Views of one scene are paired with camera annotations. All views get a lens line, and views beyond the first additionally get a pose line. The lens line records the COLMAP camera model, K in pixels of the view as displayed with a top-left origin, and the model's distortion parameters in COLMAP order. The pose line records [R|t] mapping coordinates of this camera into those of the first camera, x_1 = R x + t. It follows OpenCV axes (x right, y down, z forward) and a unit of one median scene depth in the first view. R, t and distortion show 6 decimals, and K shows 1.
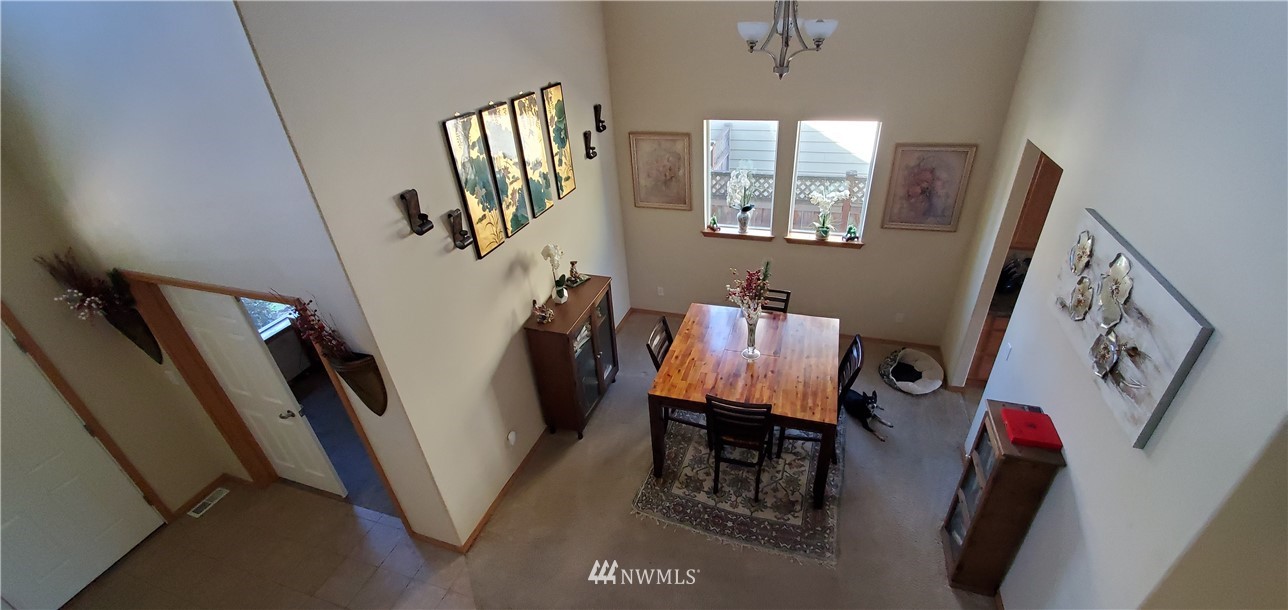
lens RADIAL K [[511.0, 0, 665.0], [0, 511.0, 310.7], [0, 0, 1]] dist [0.015452, -0.015057]
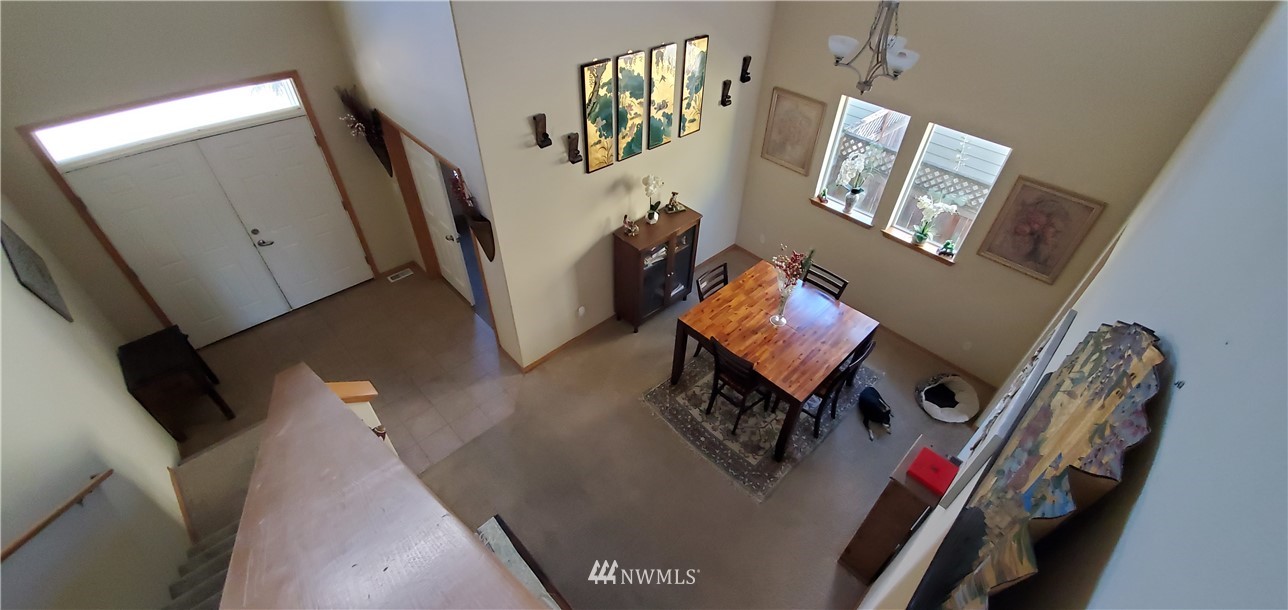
lens RADIAL K [[511.0, 0, 665.0], [0, 511.0, 310.7], [0, 0, 1]] dist [0.015452, -0.015057]
pose [[0.885240, 0.371561, -0.279808, 0.257068], [-0.316975, 0.922154, 0.221716, -0.110458], [0.340408, -0.107580, 0.934103, -0.151219]]
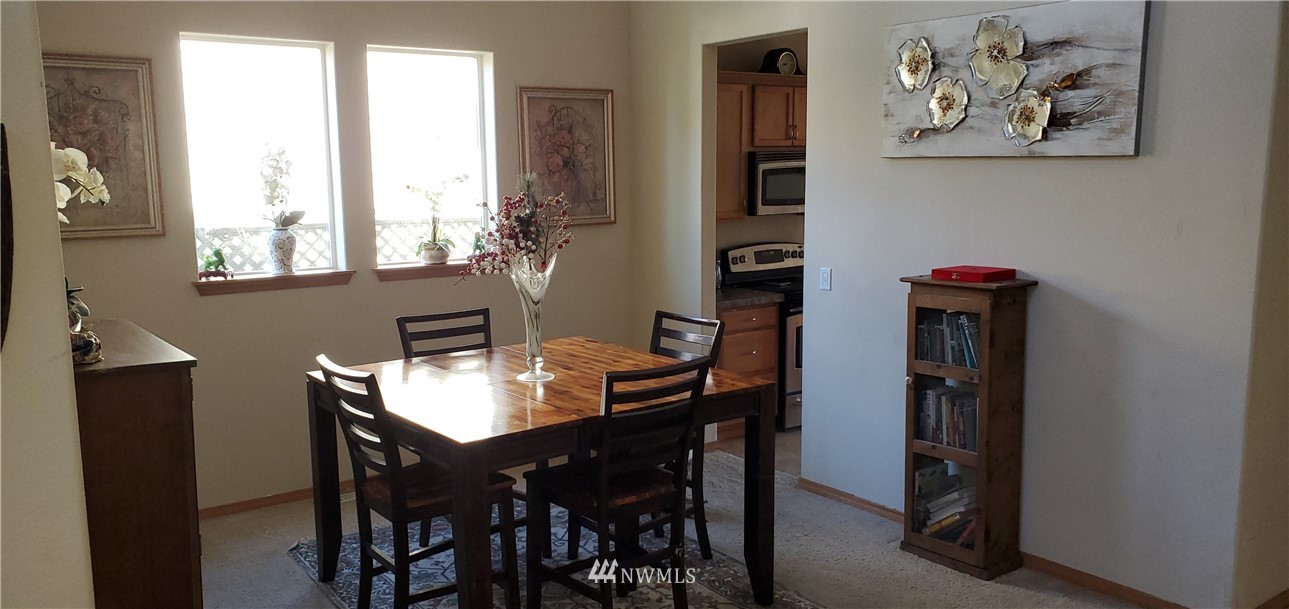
lens RADIAL K [[1007.1, 0, 644.5], [0, 1007.1, 304.5], [0, 0, 1]] dist [0.053729, -0.059215]
pose [[0.580277, -0.068443, 0.811538, -0.545644], [0.407039, 0.887455, -0.216201, 0.273209], [-0.705406, 0.455784, 0.542829, 0.380048]]
